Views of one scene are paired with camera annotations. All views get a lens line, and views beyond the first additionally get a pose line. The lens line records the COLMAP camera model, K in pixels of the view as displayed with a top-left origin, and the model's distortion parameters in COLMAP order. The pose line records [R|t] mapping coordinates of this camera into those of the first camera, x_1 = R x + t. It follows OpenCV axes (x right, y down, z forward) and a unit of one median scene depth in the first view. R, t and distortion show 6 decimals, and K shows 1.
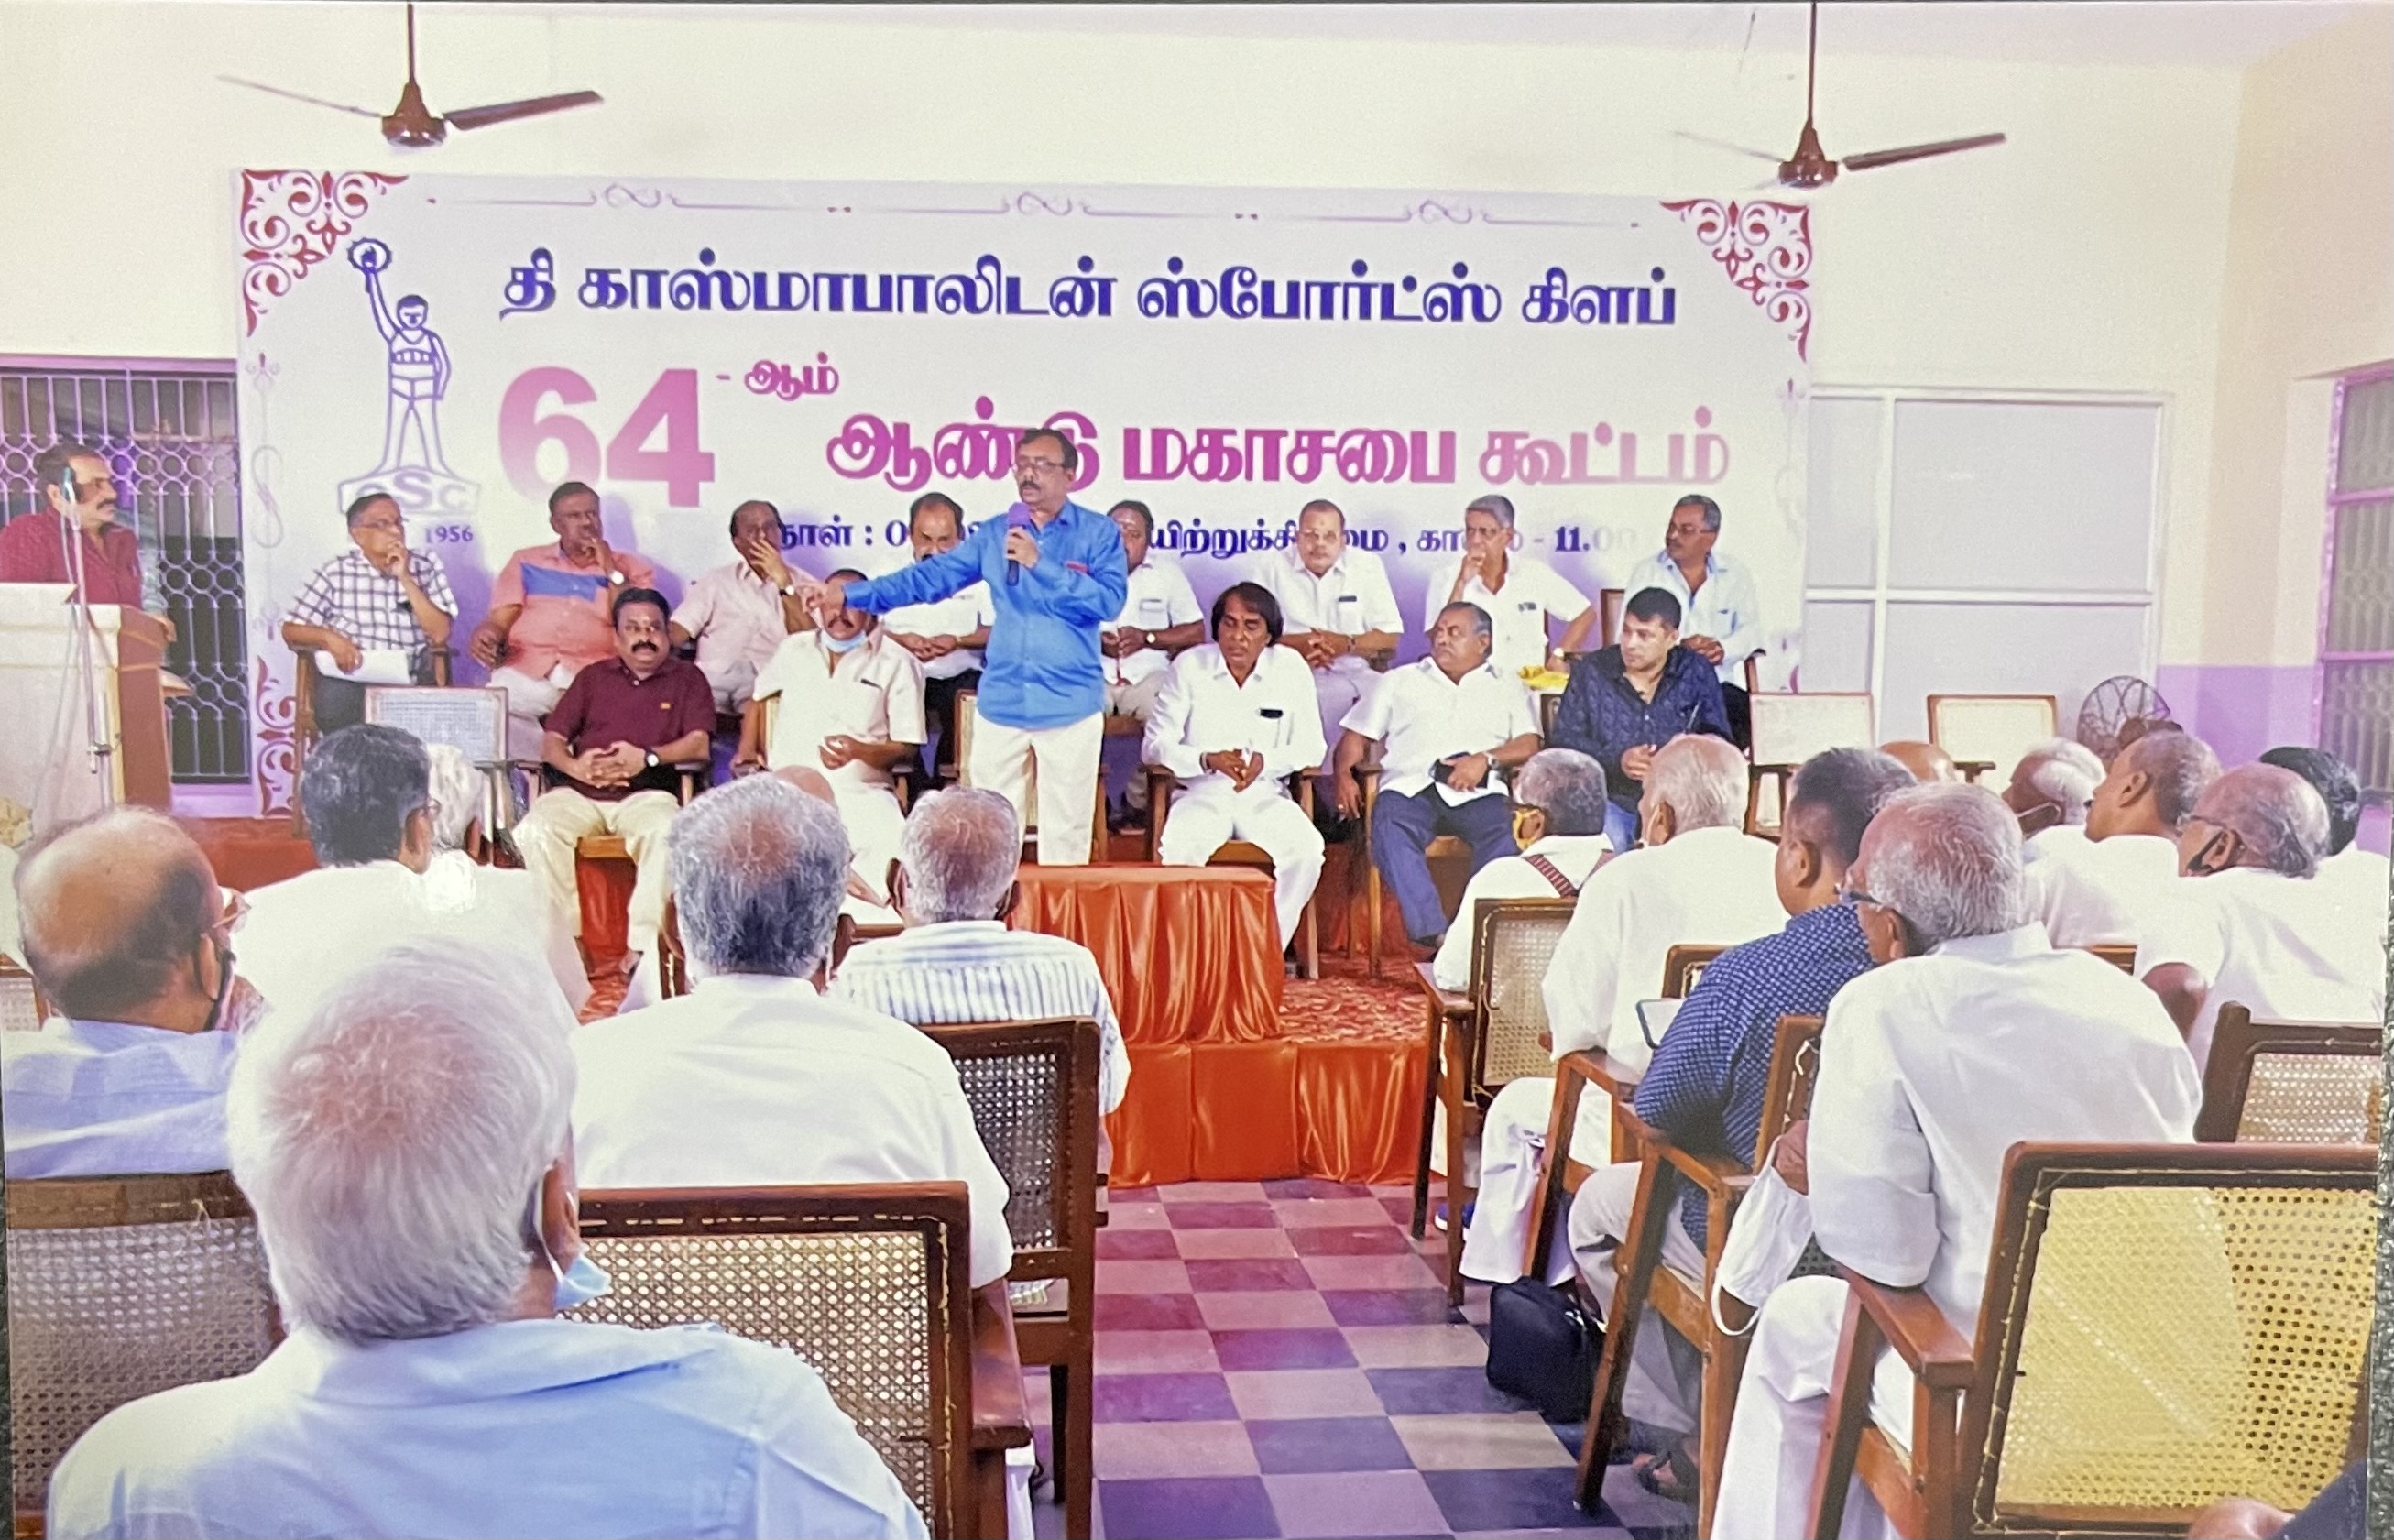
lens RADIAL K [[1705.9, 0, 1197.0], [0, 1705.9, 770.0], [0, 0, 1]] dist [-0.006266, -0.065960]
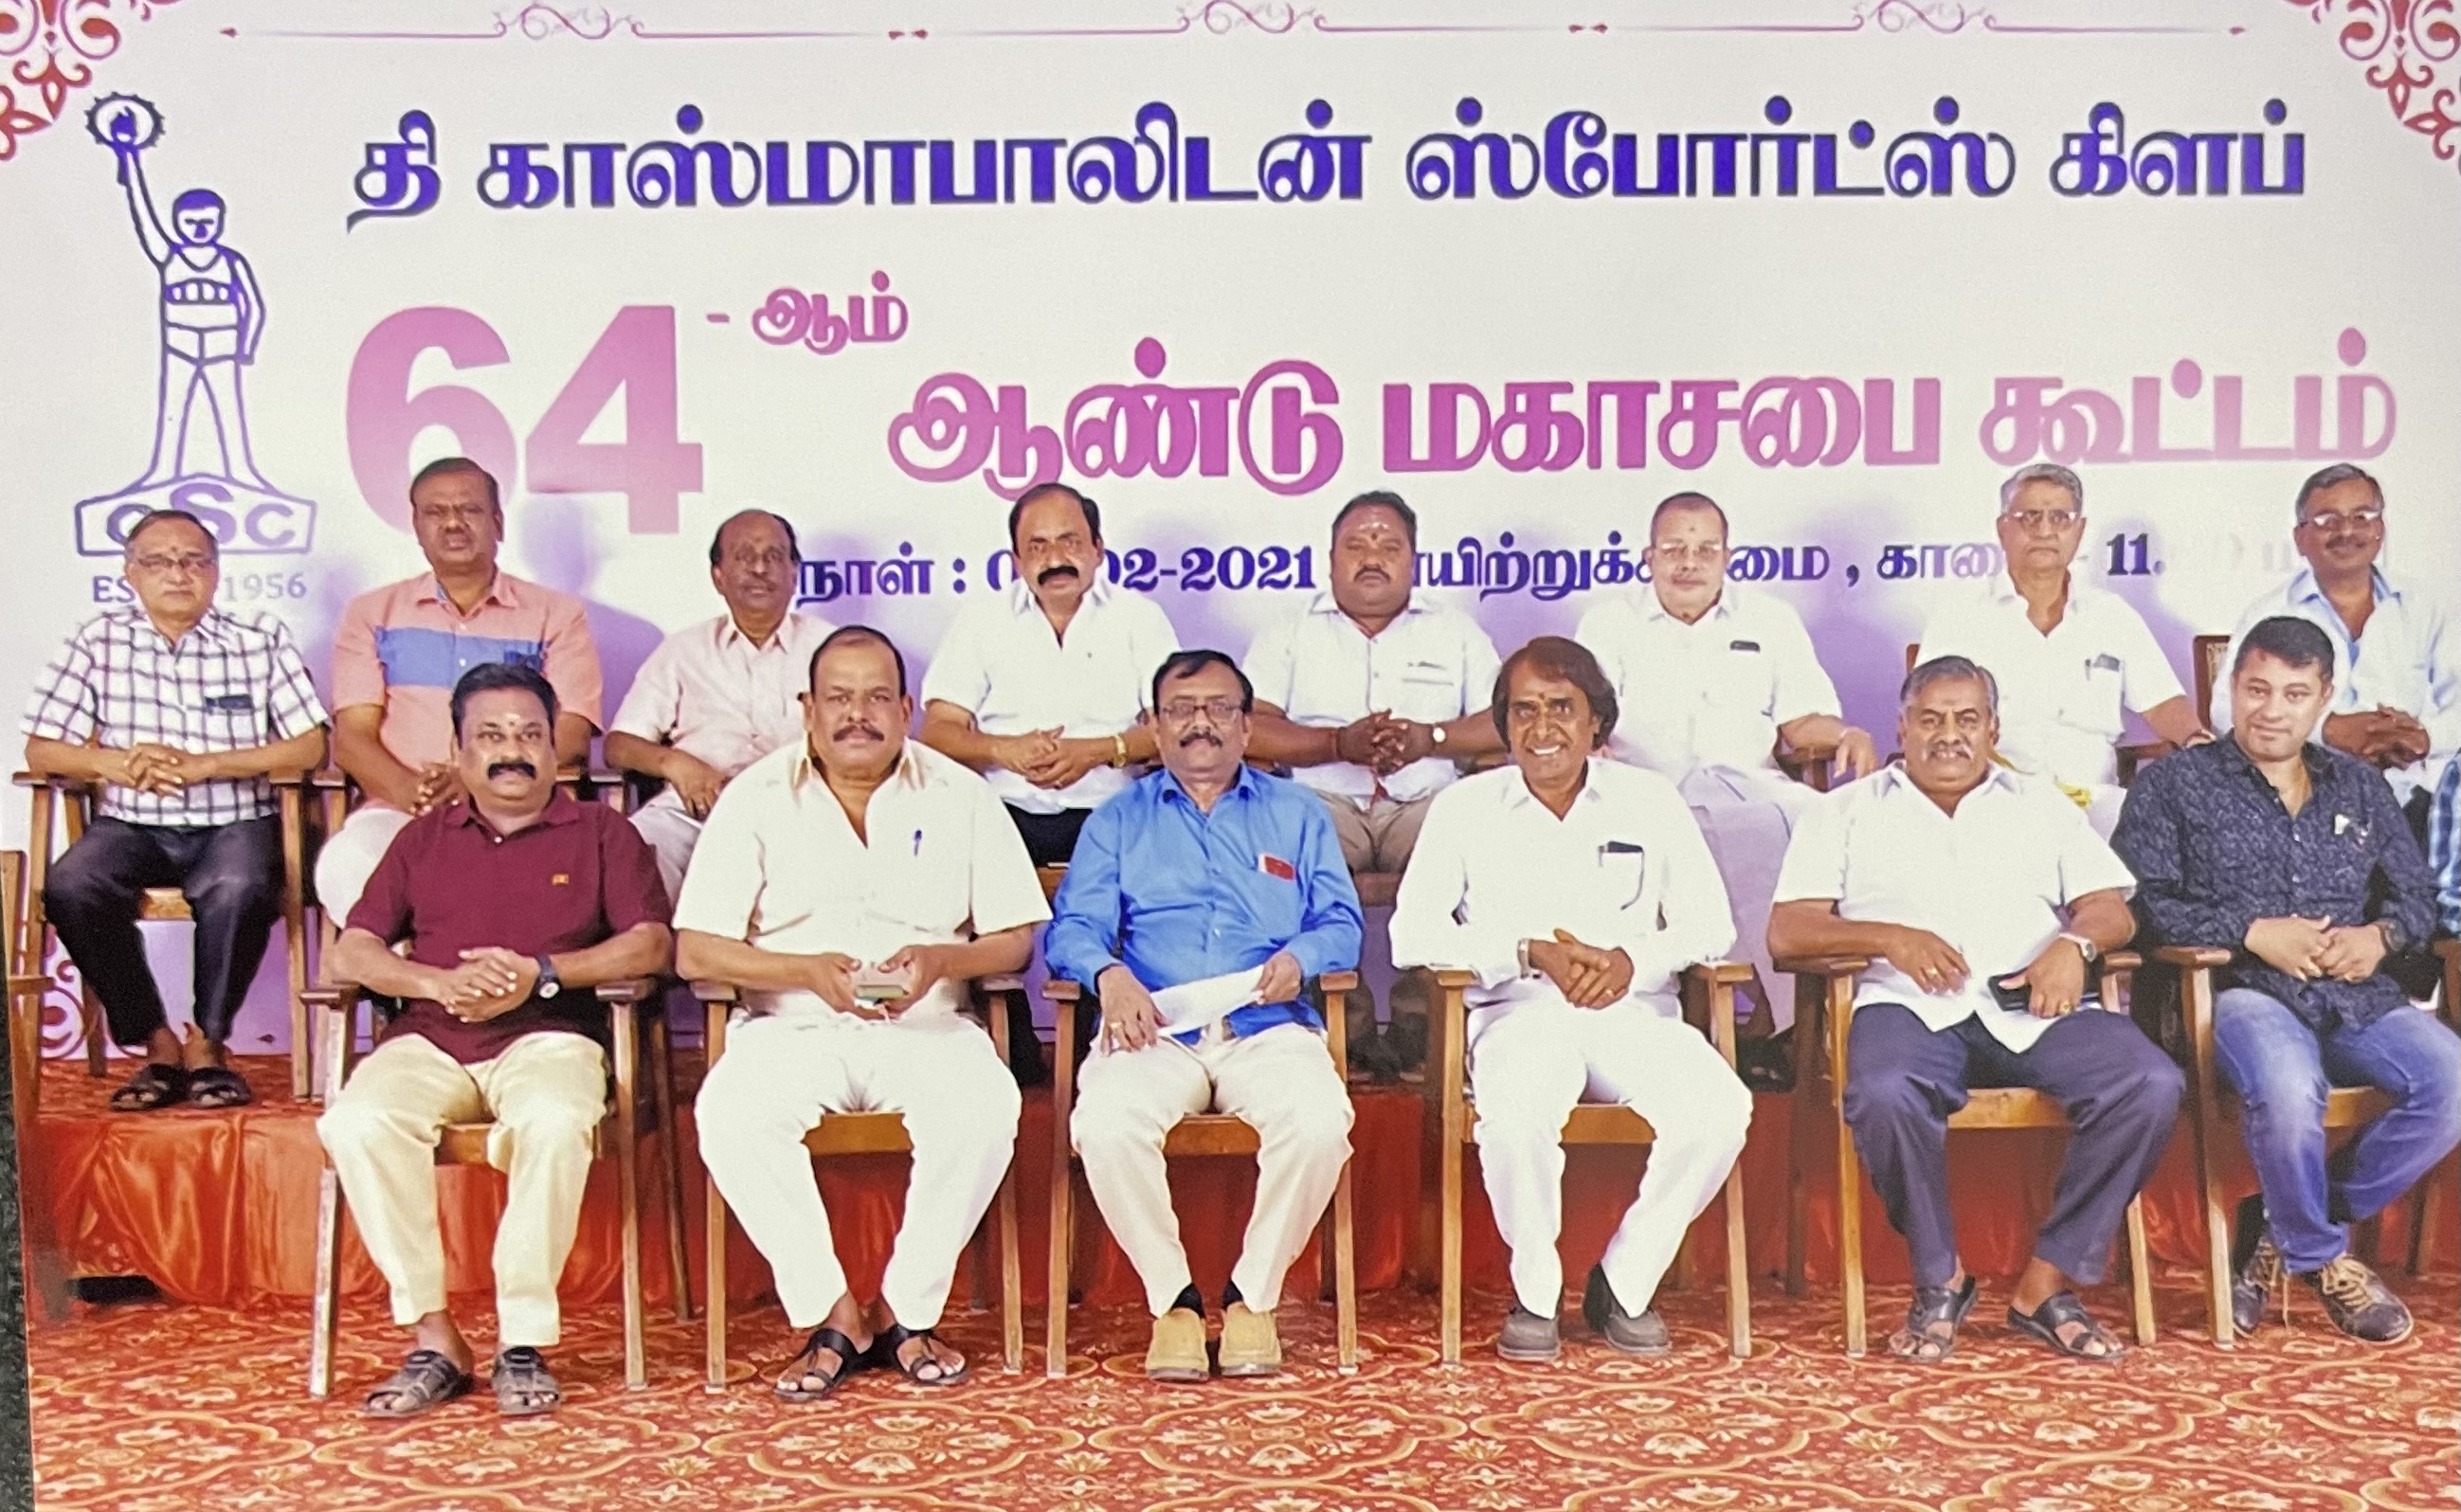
lens RADIAL K [[1341.6, 0, 1230.5], [0, 1341.6, 756.0], [0, 0, 1]] dist [-0.052713, 0.008996]
pose [[0.999755, -0.022002, -0.002350, -0.099946], [0.021774, 0.997141, -0.072357, -0.038666], [0.003935, 0.072288, 0.997376, 0.550110]]
